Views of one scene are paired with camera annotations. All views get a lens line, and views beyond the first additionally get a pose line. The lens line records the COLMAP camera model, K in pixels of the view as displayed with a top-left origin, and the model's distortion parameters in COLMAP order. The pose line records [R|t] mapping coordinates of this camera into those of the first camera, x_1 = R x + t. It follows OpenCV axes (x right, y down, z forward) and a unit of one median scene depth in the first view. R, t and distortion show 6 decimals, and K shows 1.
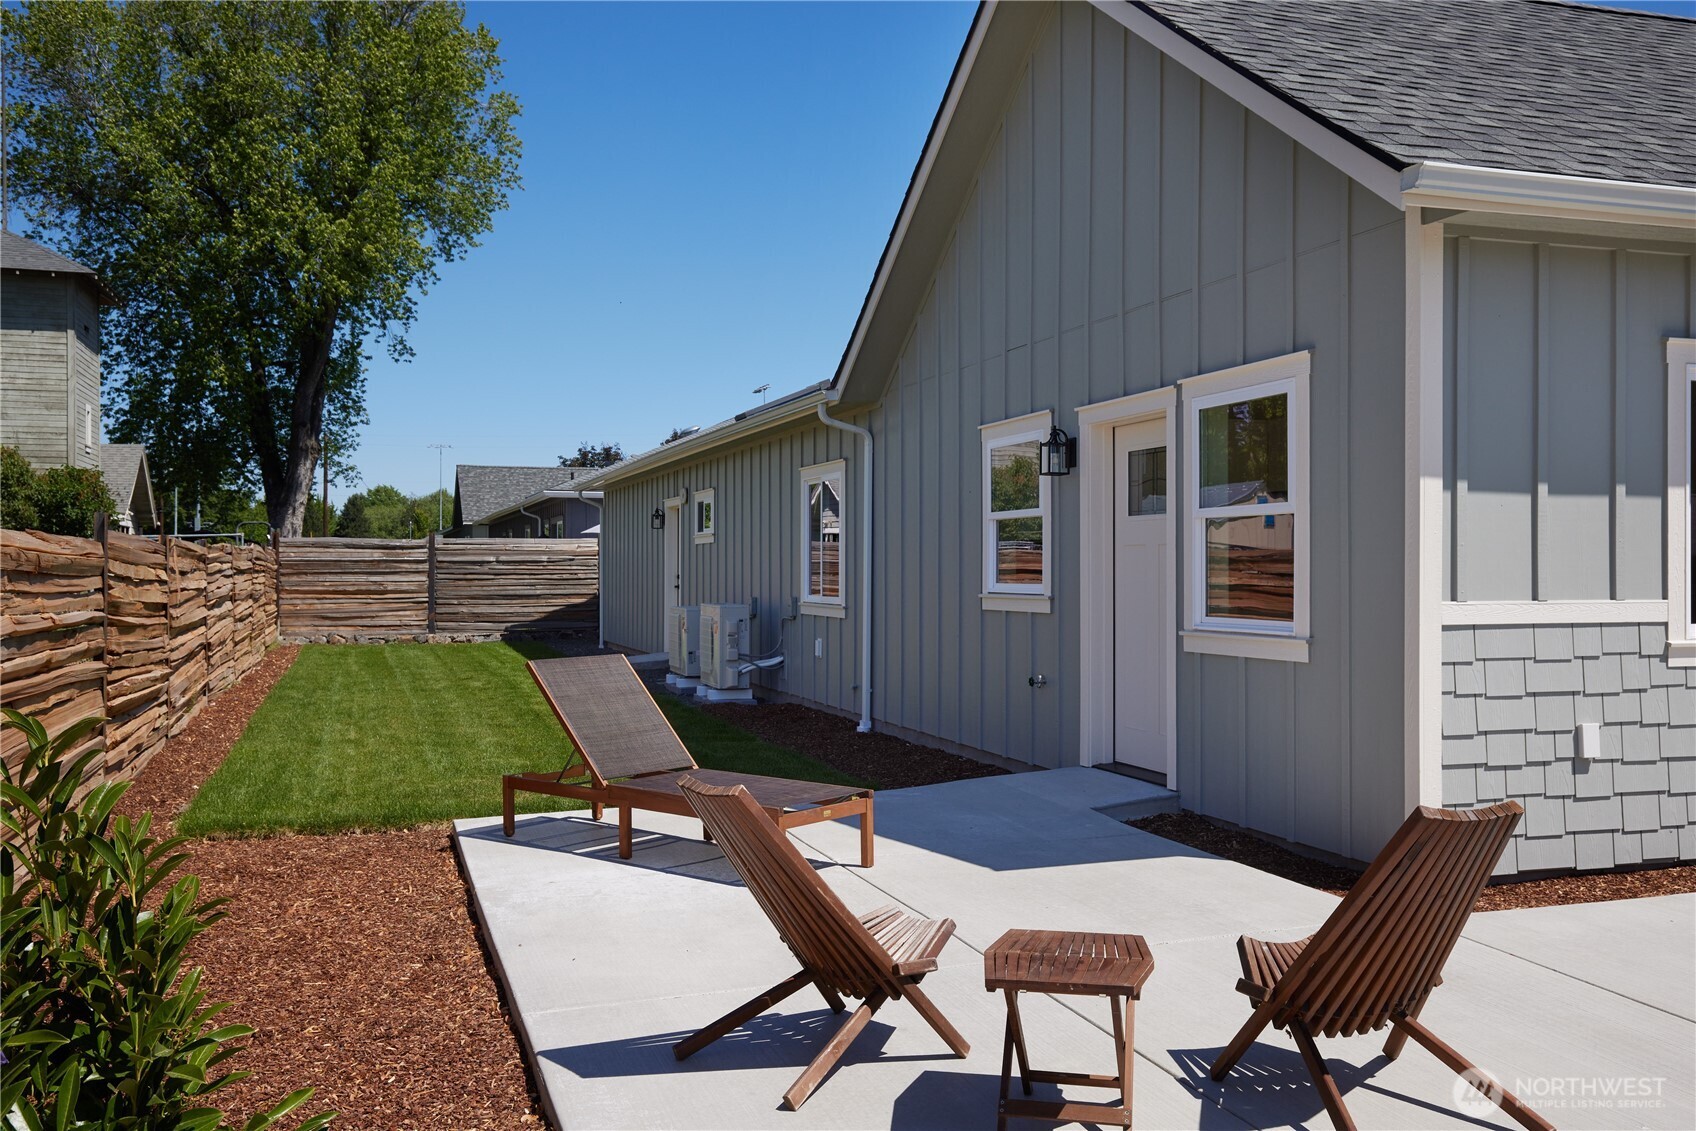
lens RADIAL K [[1492.7, 0, 848.0], [0, 1492.7, 565.5], [0, 0, 1]] dist [0.008665, 0.013487]
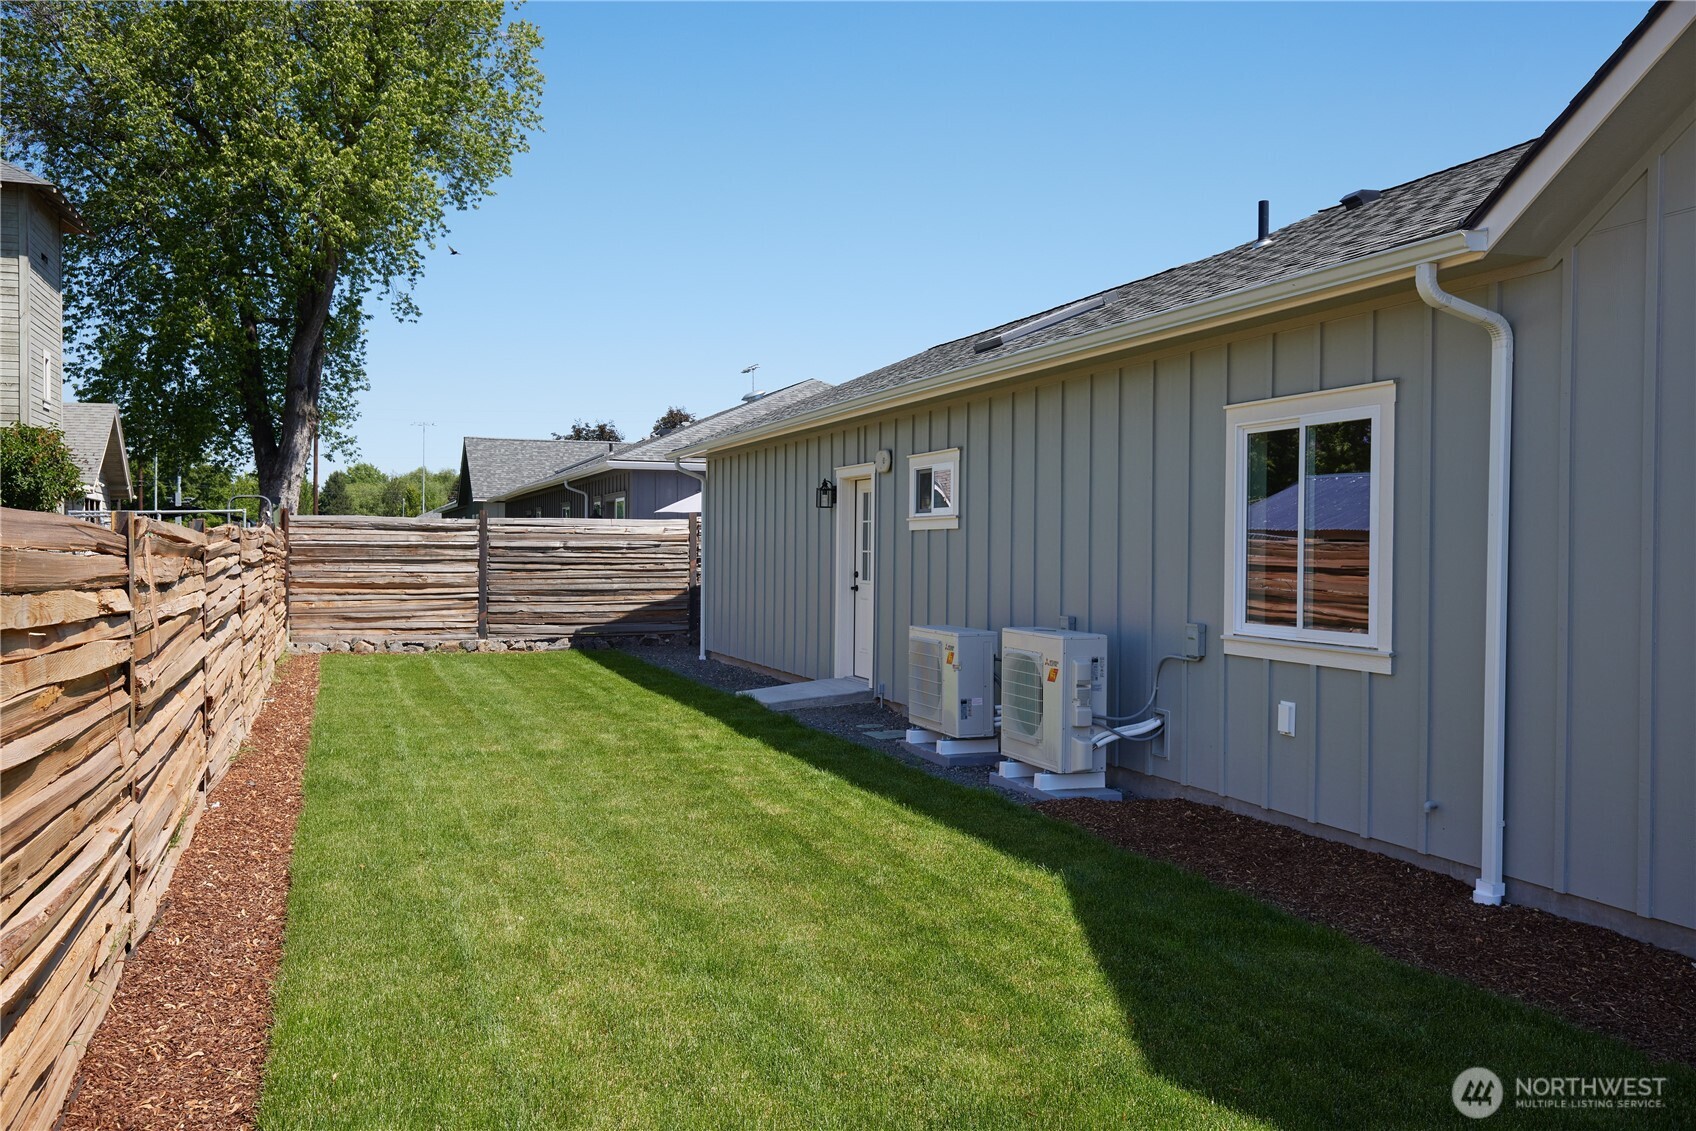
lens RADIAL K [[1448.2, 0, 848.0], [0, 1448.2, 565.5], [0, 0, 1]] dist [0.020987, -0.008881]
pose [[0.999726, 0.007613, 0.022115, -0.060251], [-0.007914, 0.999876, 0.013578, -0.002847], [-0.022009, -0.013750, 0.999663, 0.135316]]
